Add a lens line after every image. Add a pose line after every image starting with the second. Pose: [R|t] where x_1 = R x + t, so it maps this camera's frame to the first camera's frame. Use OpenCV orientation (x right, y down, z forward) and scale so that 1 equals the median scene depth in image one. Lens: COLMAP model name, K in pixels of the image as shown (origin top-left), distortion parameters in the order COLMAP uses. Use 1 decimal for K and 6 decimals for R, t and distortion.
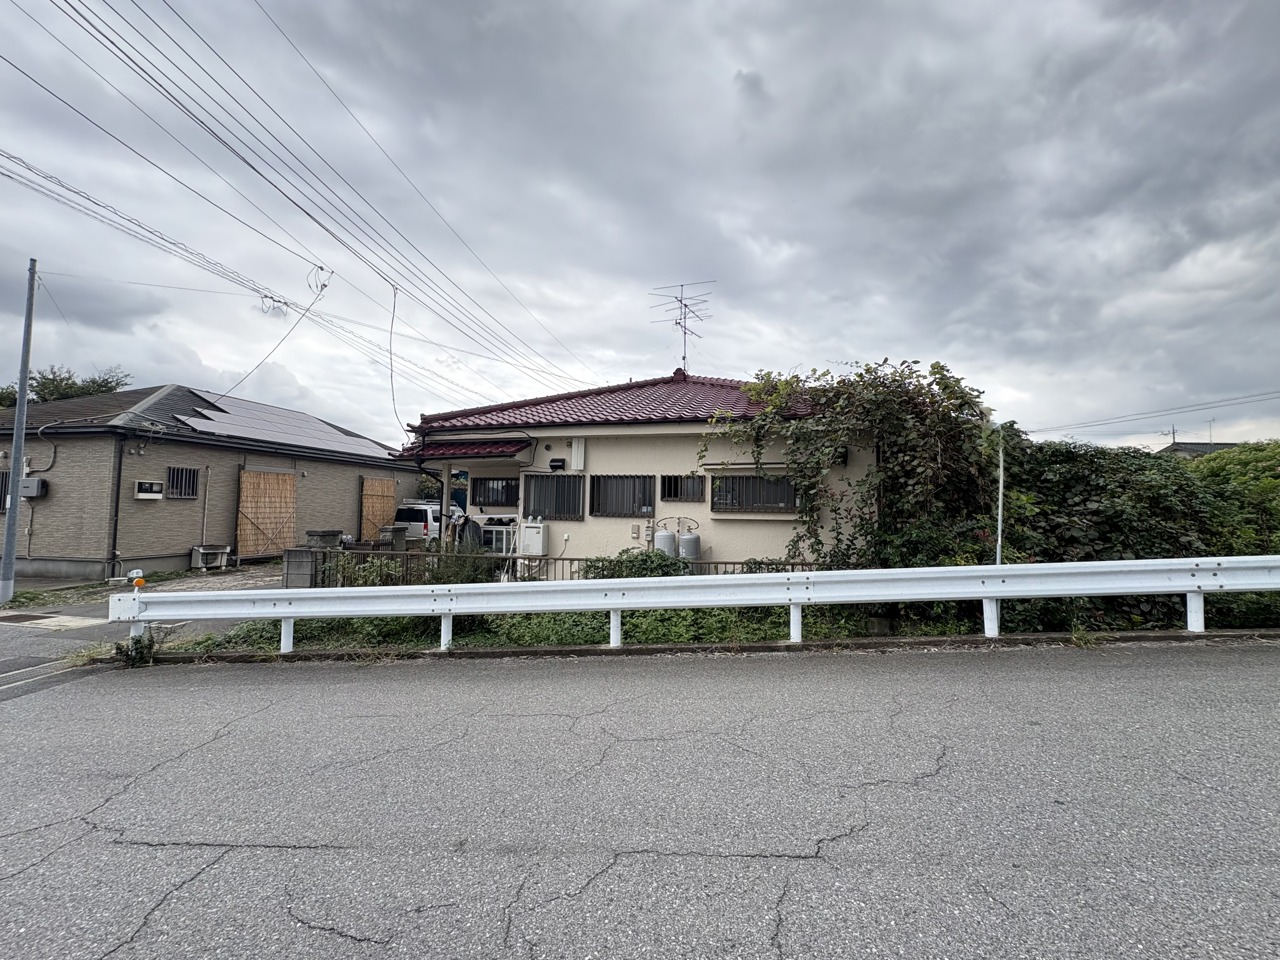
lens RADIAL K [[509.2, 0, 649.1], [0, 509.2, 480.6], [0, 0, 1]] dist [-0.001948, 0.000021]
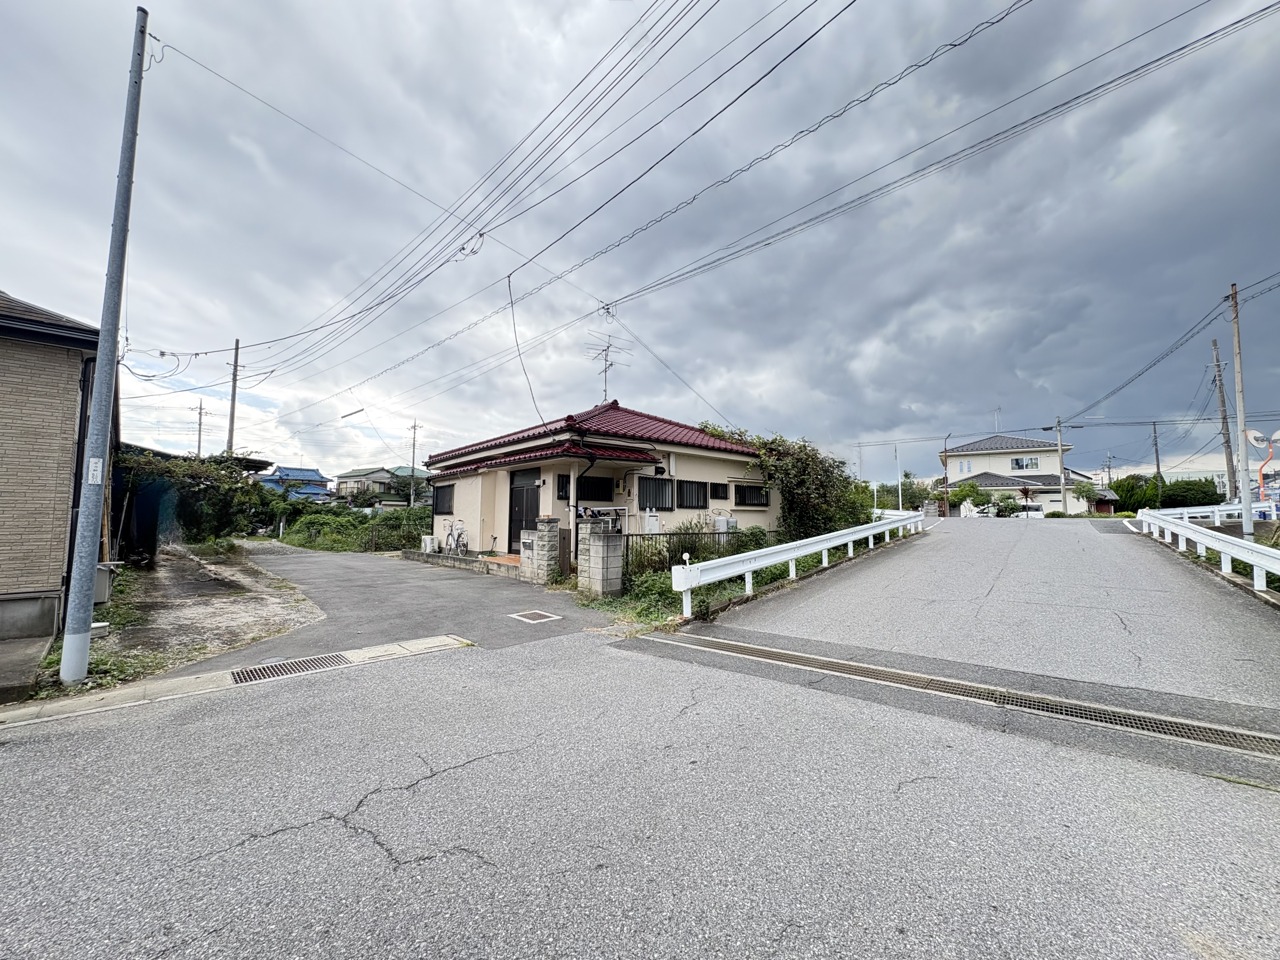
lens RADIAL K [[511.2, 0, 640.0], [0, 511.2, 480.0], [0, 0, 1]] dist [0.001407, 0.000206]
pose [[0.557381, 0.050629, 0.828712, -1.336484], [-0.043290, 0.998553, -0.031889, 0.040159], [-0.829128, -0.018101, 0.558766, 0.273576]]
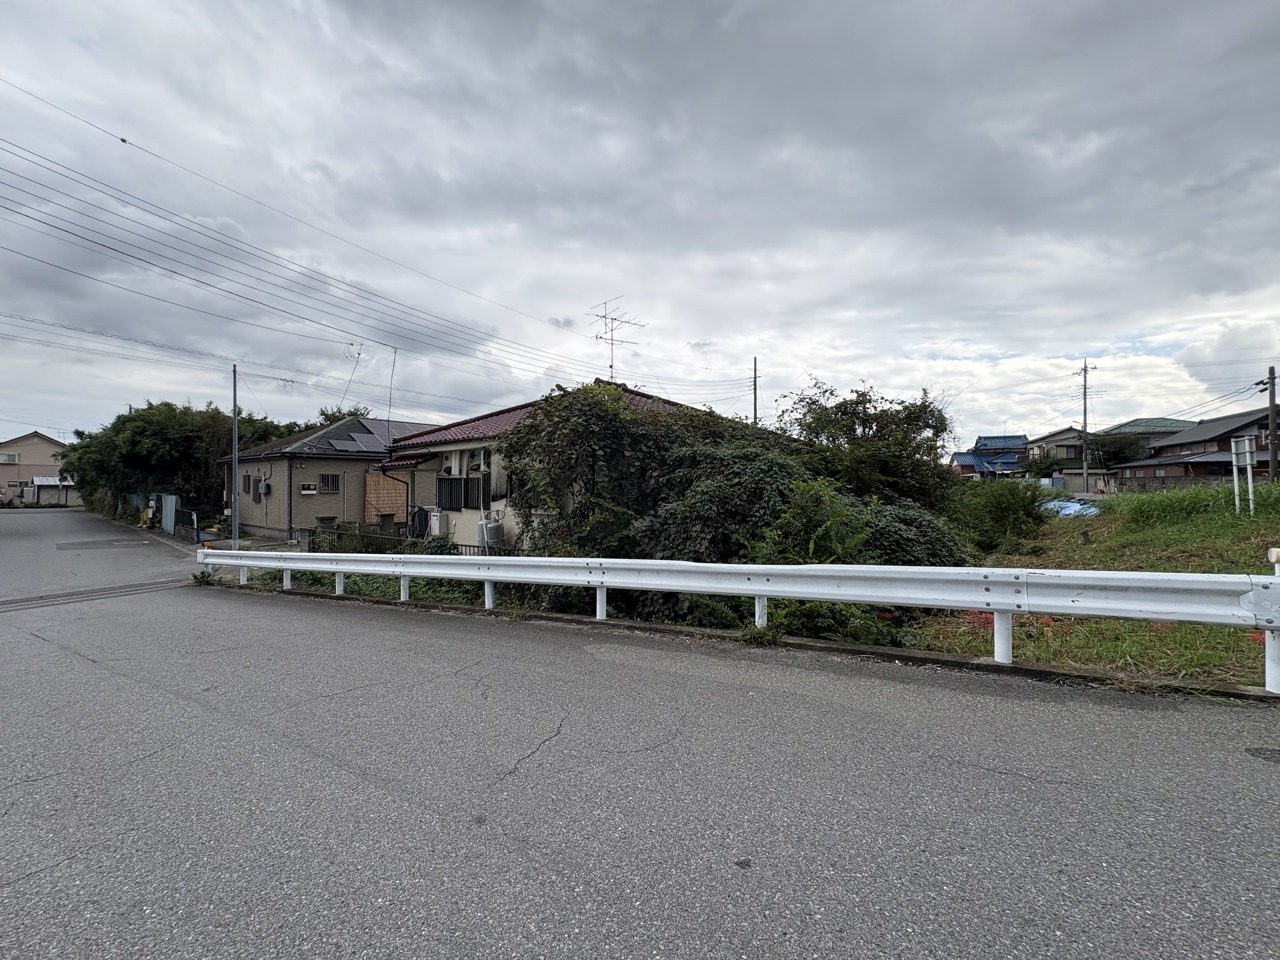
lens RADIAL K [[530.9, 0, 639.5], [0, 530.9, 439.7], [0, 0, 1]] dist [0.001001, -0.000042]
pose [[0.886340, -0.048604, -0.460476, 0.943571], [0.032742, 0.998565, -0.042377, -0.038244], [0.461875, 0.022483, 0.886660, -0.040787]]
